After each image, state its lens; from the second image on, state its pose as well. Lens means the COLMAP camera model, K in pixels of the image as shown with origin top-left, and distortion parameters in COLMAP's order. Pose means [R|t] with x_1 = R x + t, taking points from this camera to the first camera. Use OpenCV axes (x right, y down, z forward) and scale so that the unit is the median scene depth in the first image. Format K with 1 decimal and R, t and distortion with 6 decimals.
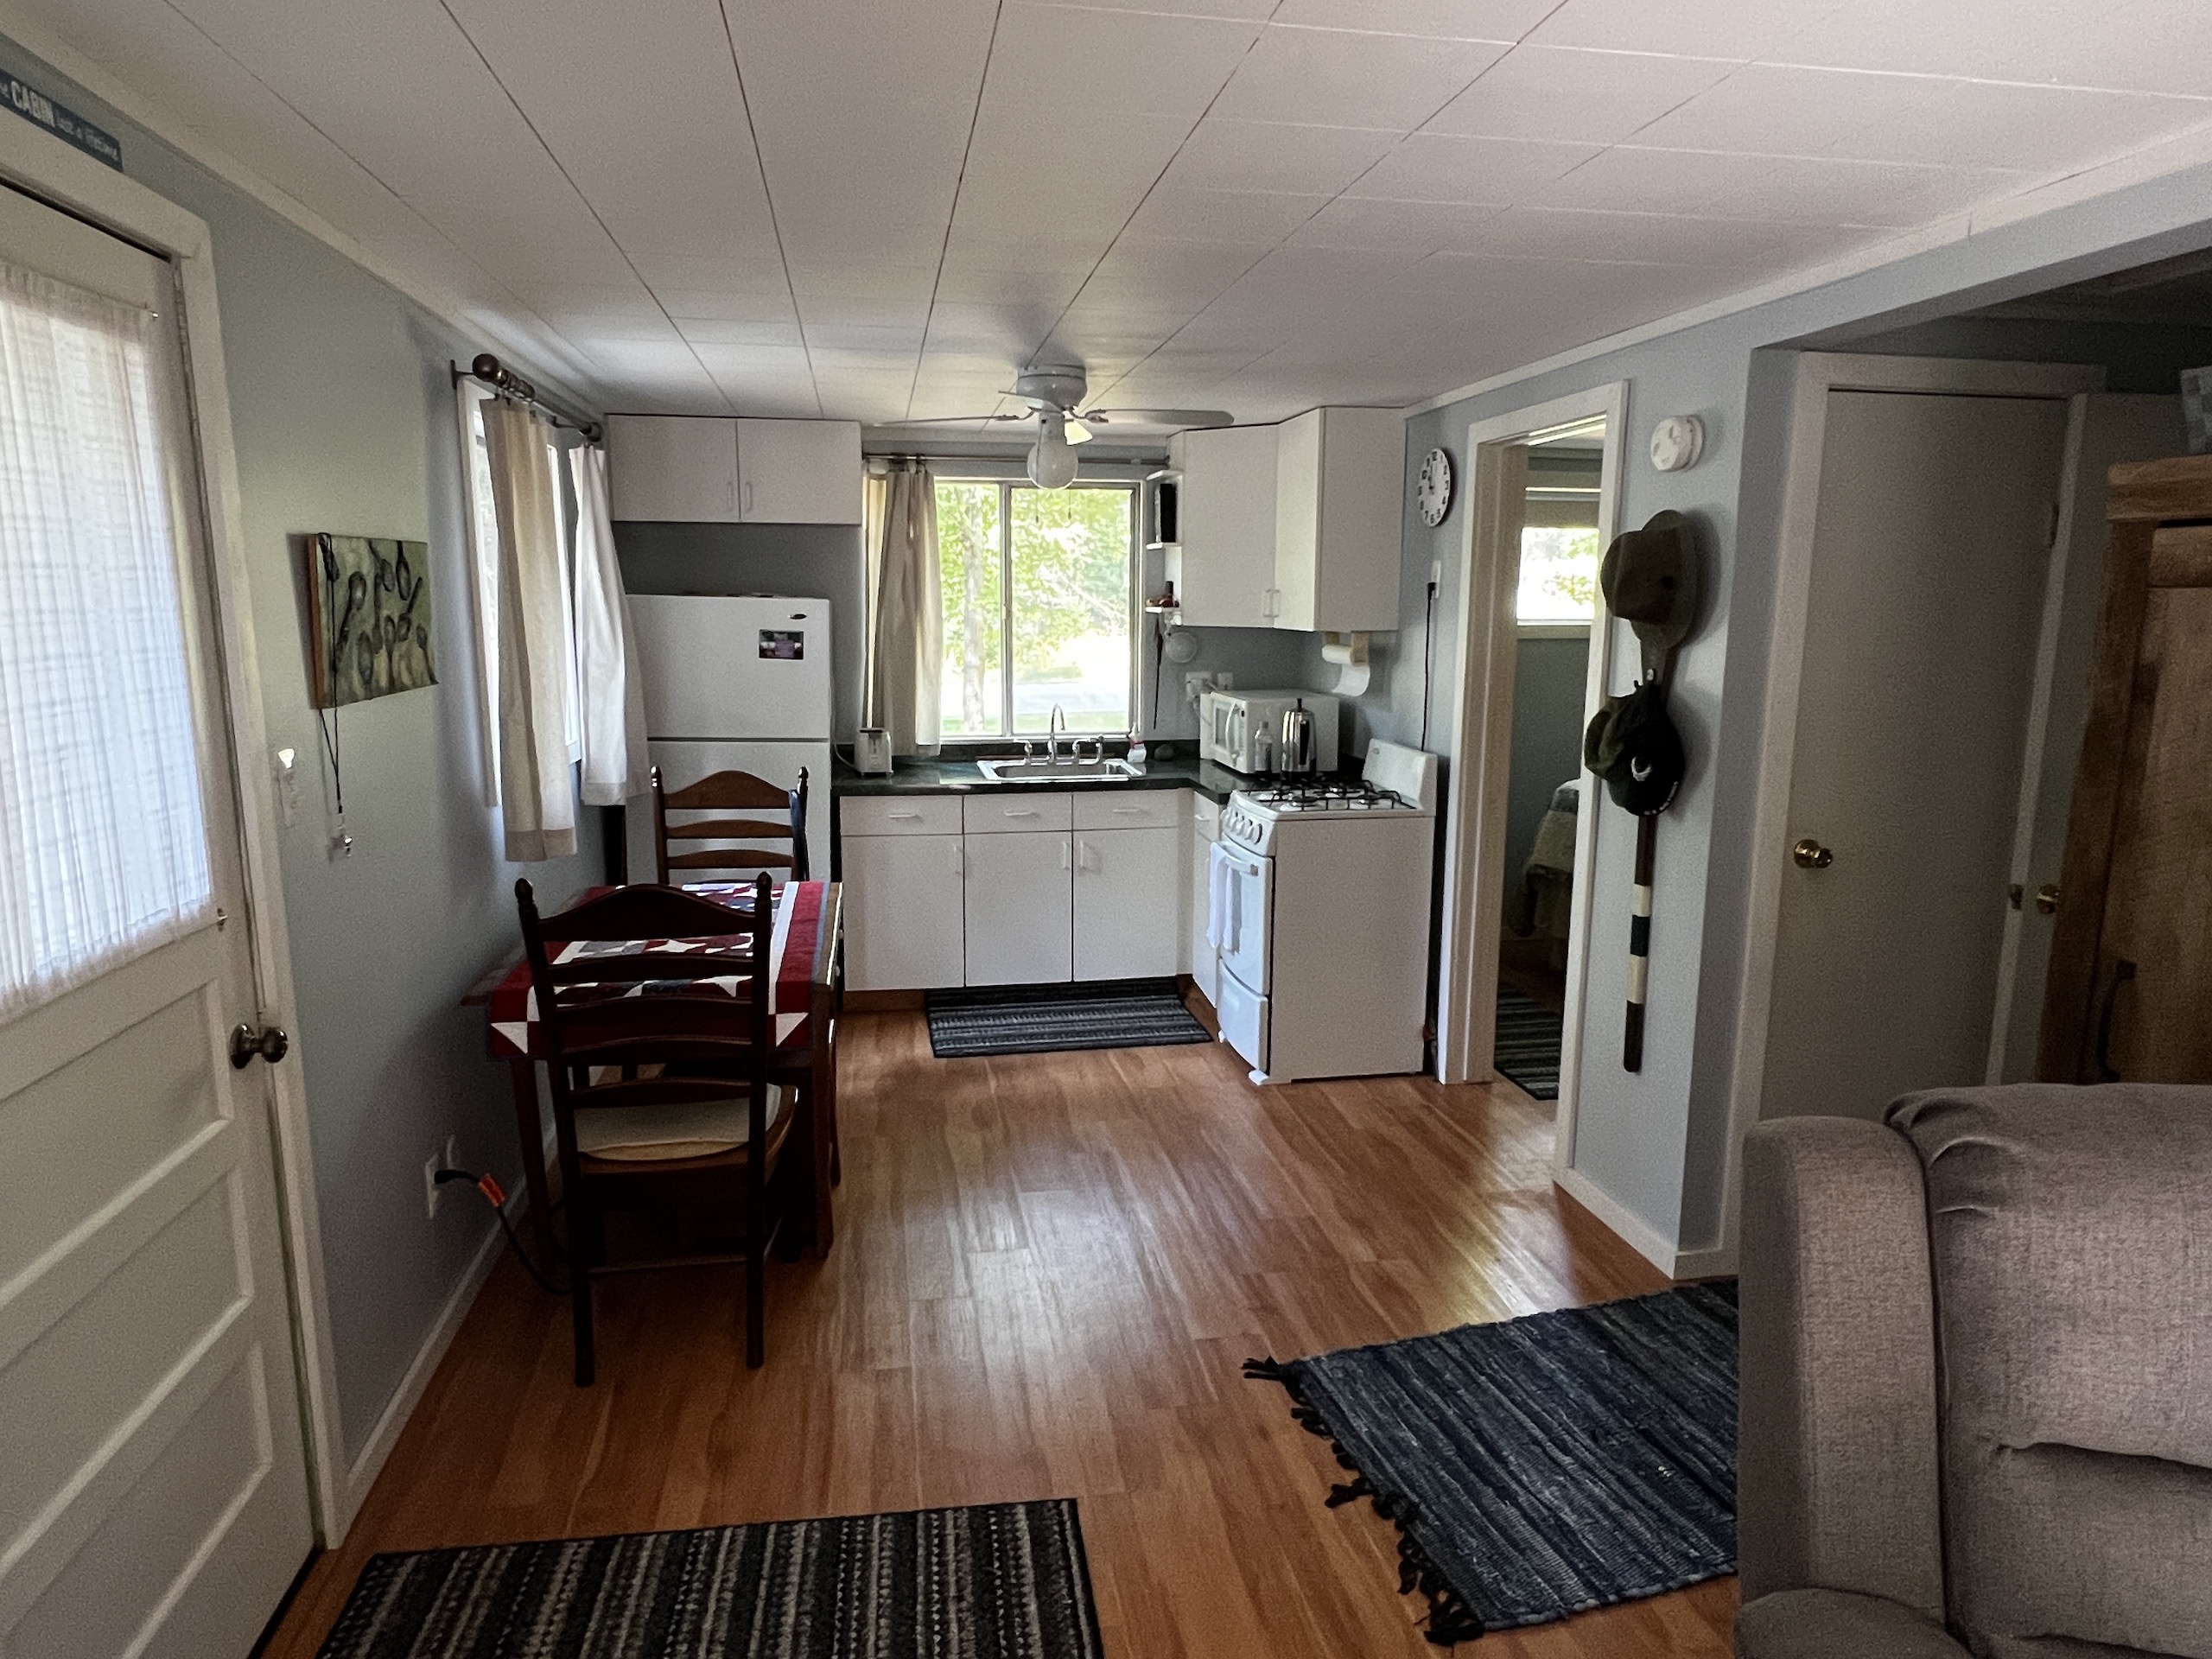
lens RADIAL K [[1309.5, 0, 1090.5], [0, 1309.5, 827.0], [0, 0, 1]] dist [-0.001972, -0.001062]
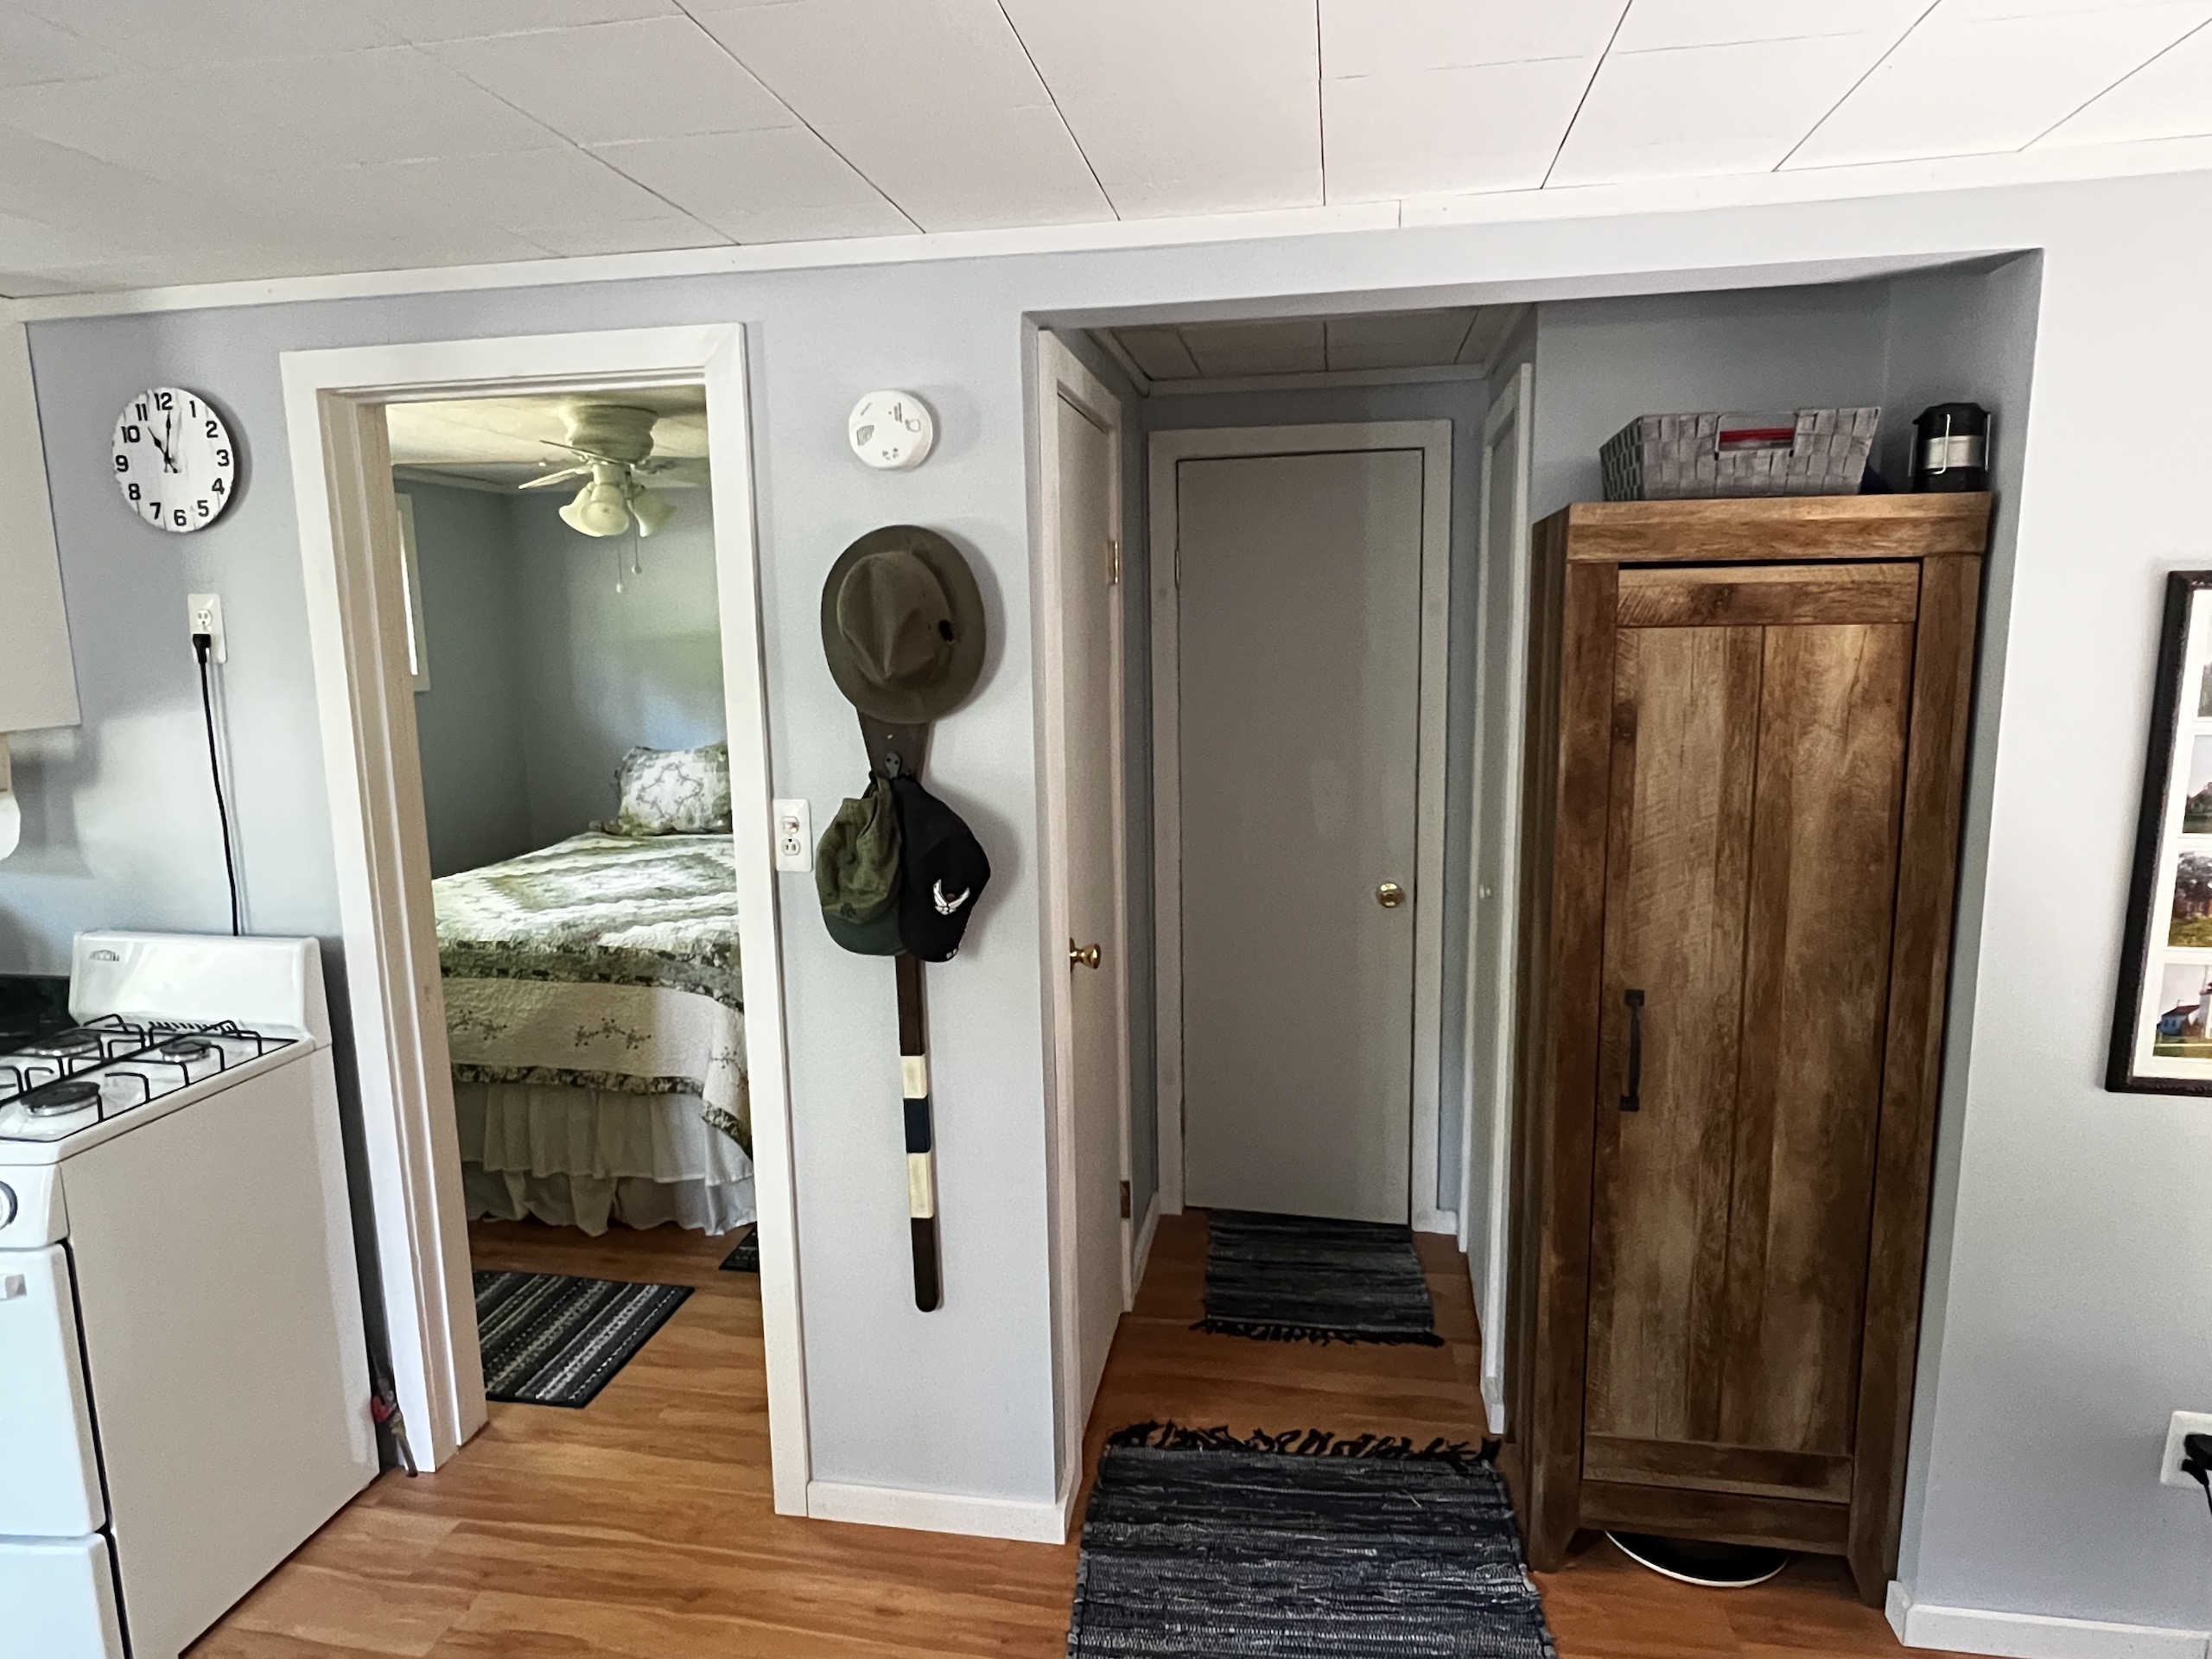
lens RADIAL K [[1309.5, 0, 1091.4], [0, 1309.5, 828.2], [0, 0, 1]] dist [-0.001972, -0.001062]
pose [[0.338675, -0.157720, 0.927590, -0.131574], [0.182066, 0.978203, 0.099851, -0.092761], [-0.923120, 0.135065, 0.360008, 0.462140]]
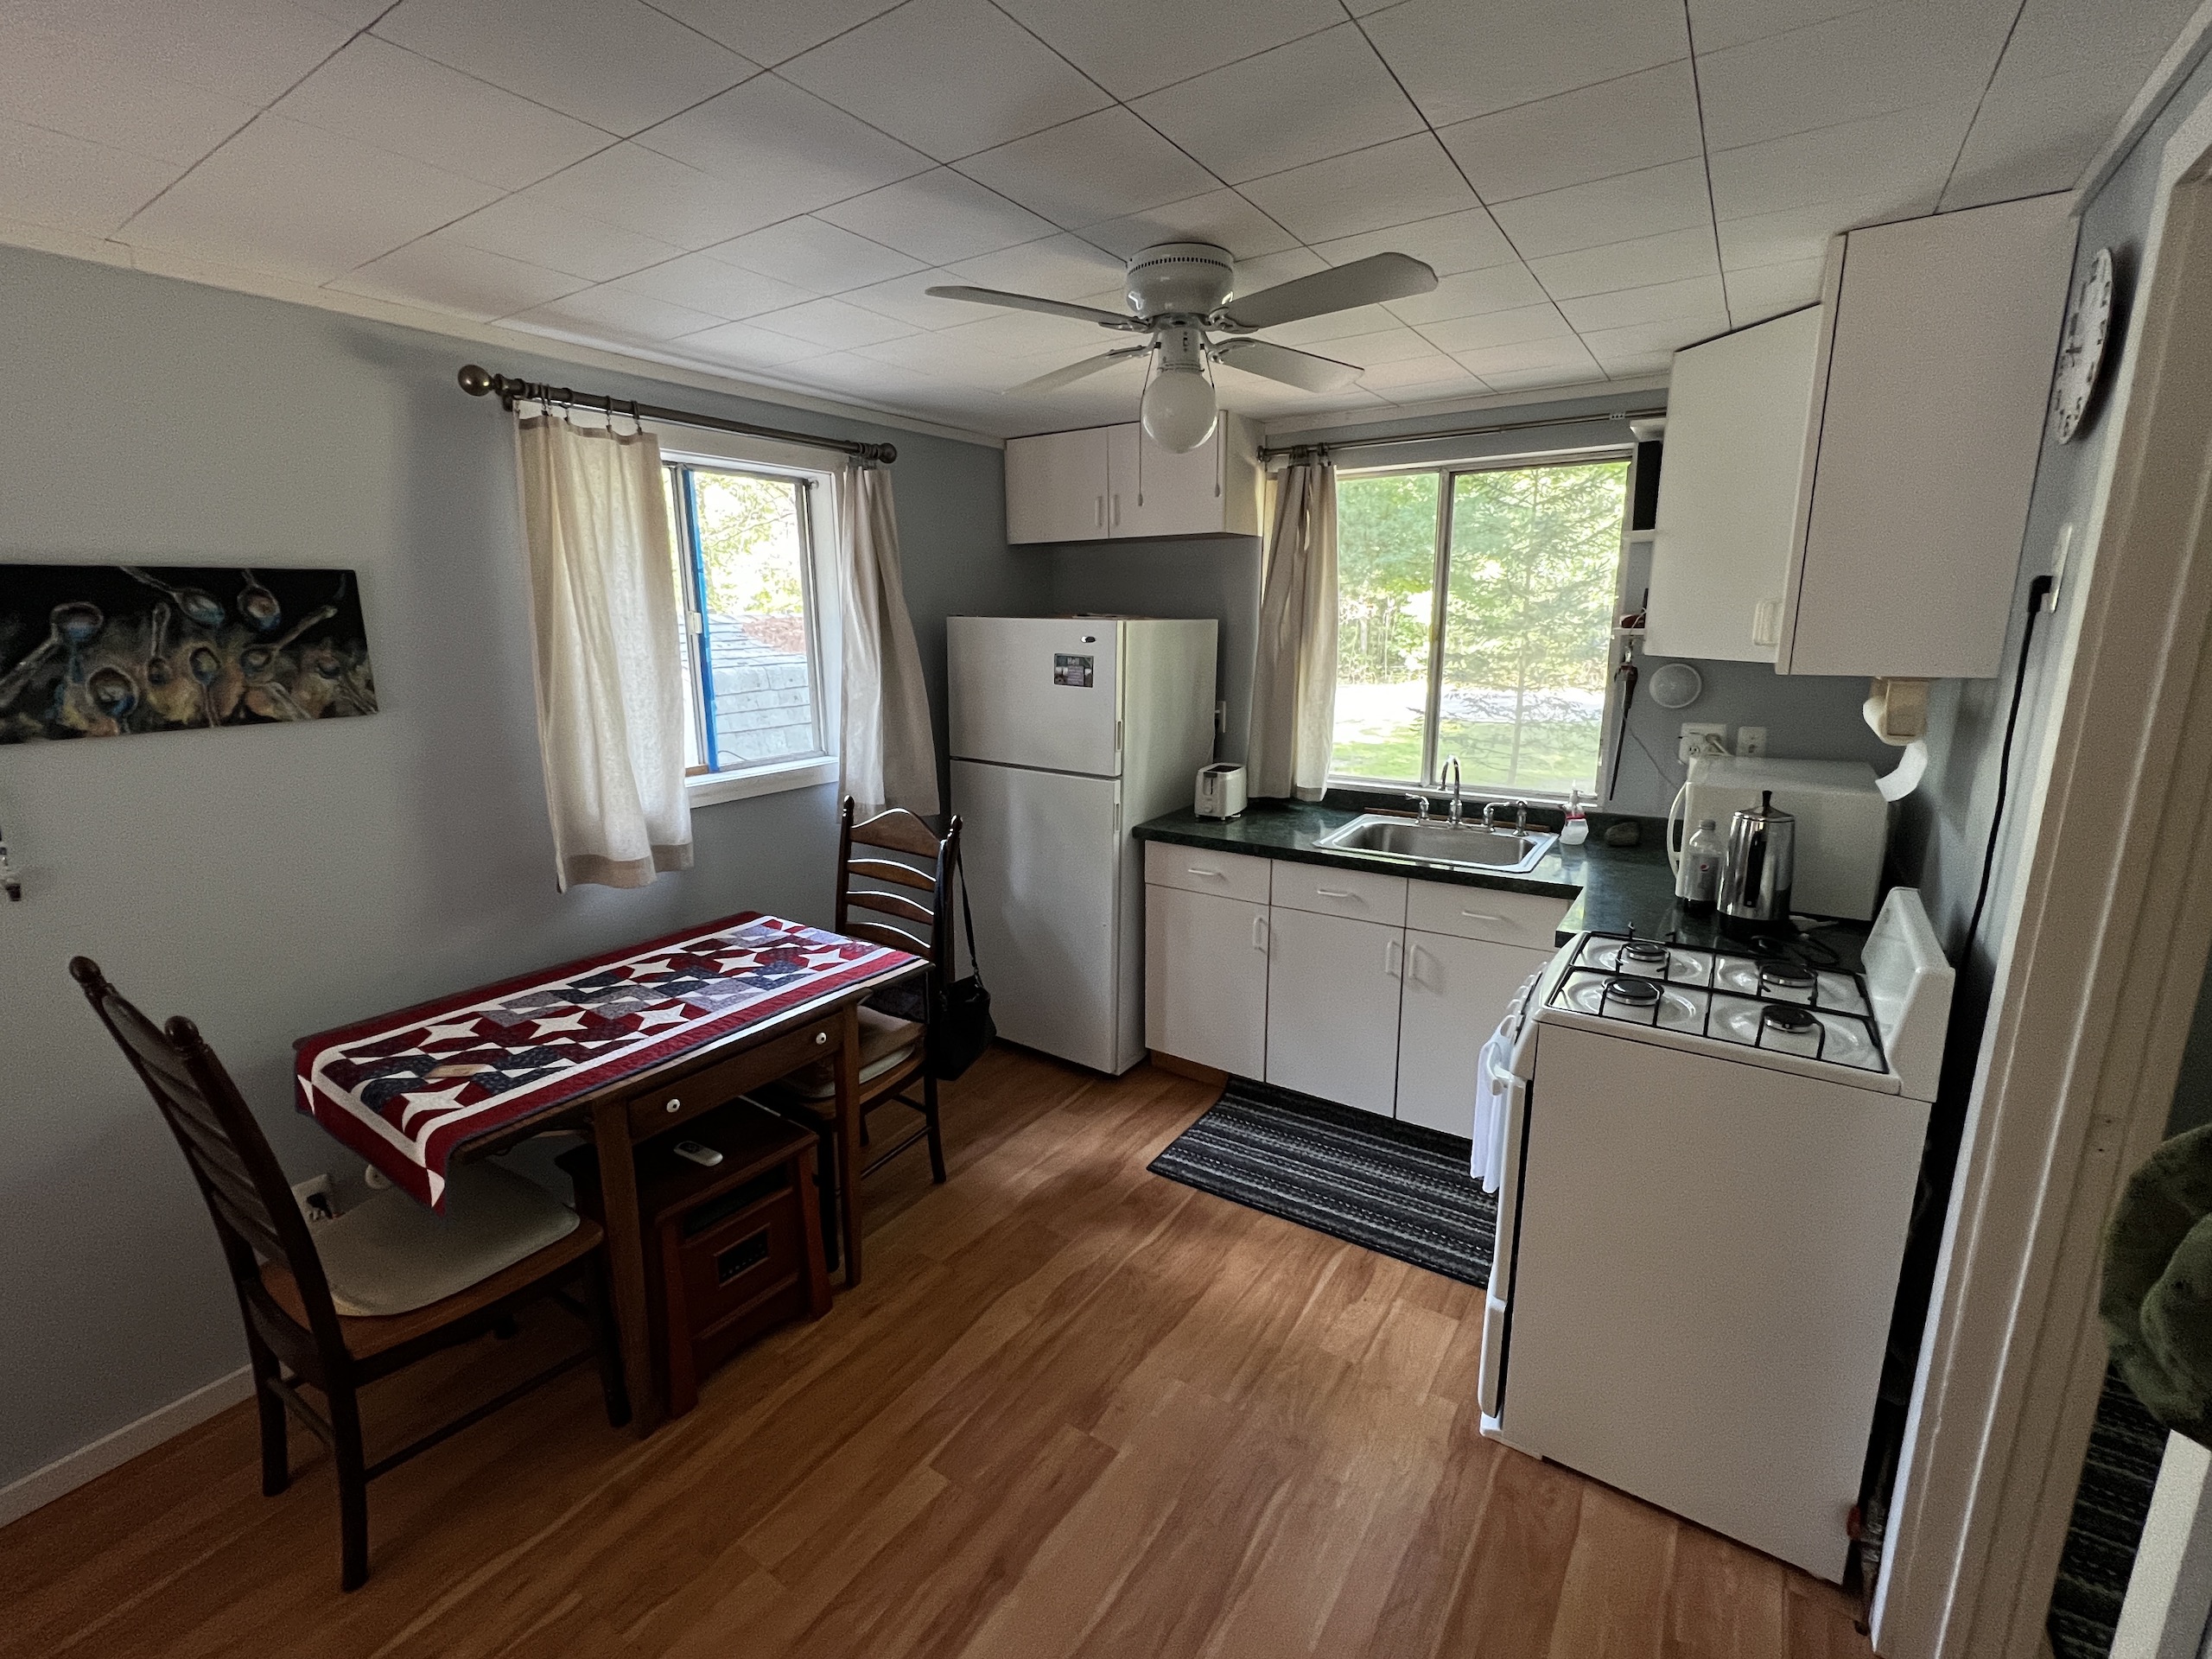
lens RADIAL K [[964.9, 0, 1096.1], [0, 964.9, 824.3], [0, 0, 1]] dist [-0.006673, 0.002318]
pose [[0.722823, 0.138157, -0.677081, 0.255740], [-0.109840, 0.990324, 0.084813, -0.095448], [0.682248, 0.013066, 0.731004, 0.541961]]
